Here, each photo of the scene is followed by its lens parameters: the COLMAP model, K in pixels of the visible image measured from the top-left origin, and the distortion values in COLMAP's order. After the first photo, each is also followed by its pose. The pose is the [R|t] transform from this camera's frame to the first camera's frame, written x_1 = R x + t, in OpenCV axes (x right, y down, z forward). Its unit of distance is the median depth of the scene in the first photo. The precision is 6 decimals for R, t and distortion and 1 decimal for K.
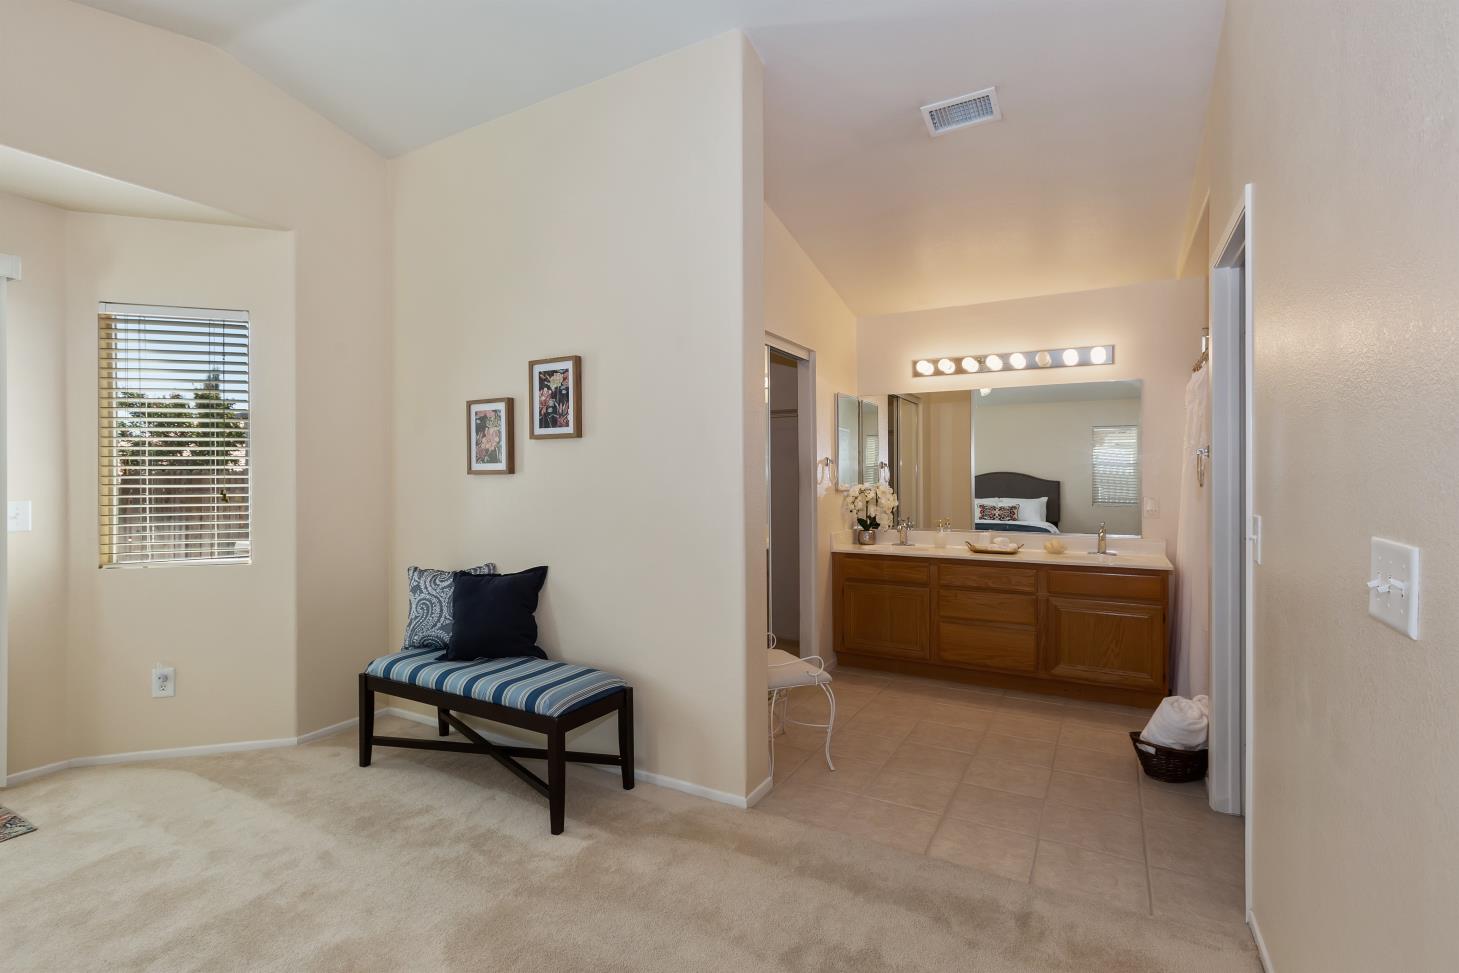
lens RADIAL K [[662.0, 0, 734.1], [0, 662.0, 484.0], [0, 0, 1]] dist [-0.000350, -0.000104]
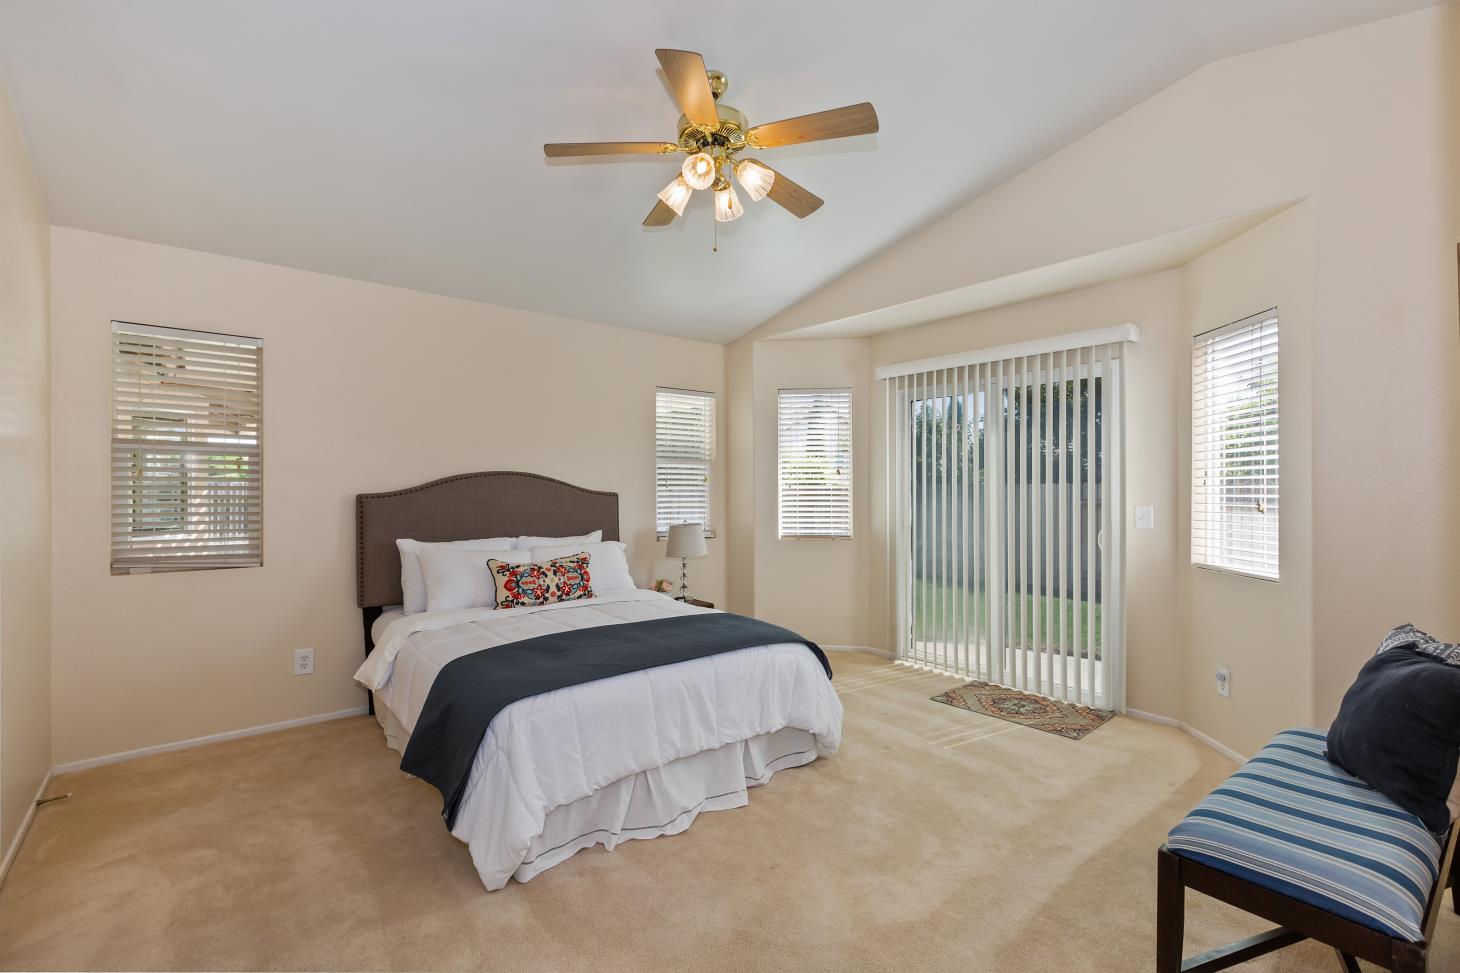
lens RADIAL K [[662.5, 0, 734.9], [0, 662.5, 490.1], [0, 0, 1]] dist [-0.000350, -0.000104]
pose [[-0.364611, 0.007449, -0.931130, 0.438708], [-0.004196, 0.999945, 0.009643, -0.013303], [0.931150, 0.007422, -0.364560, 0.716975]]
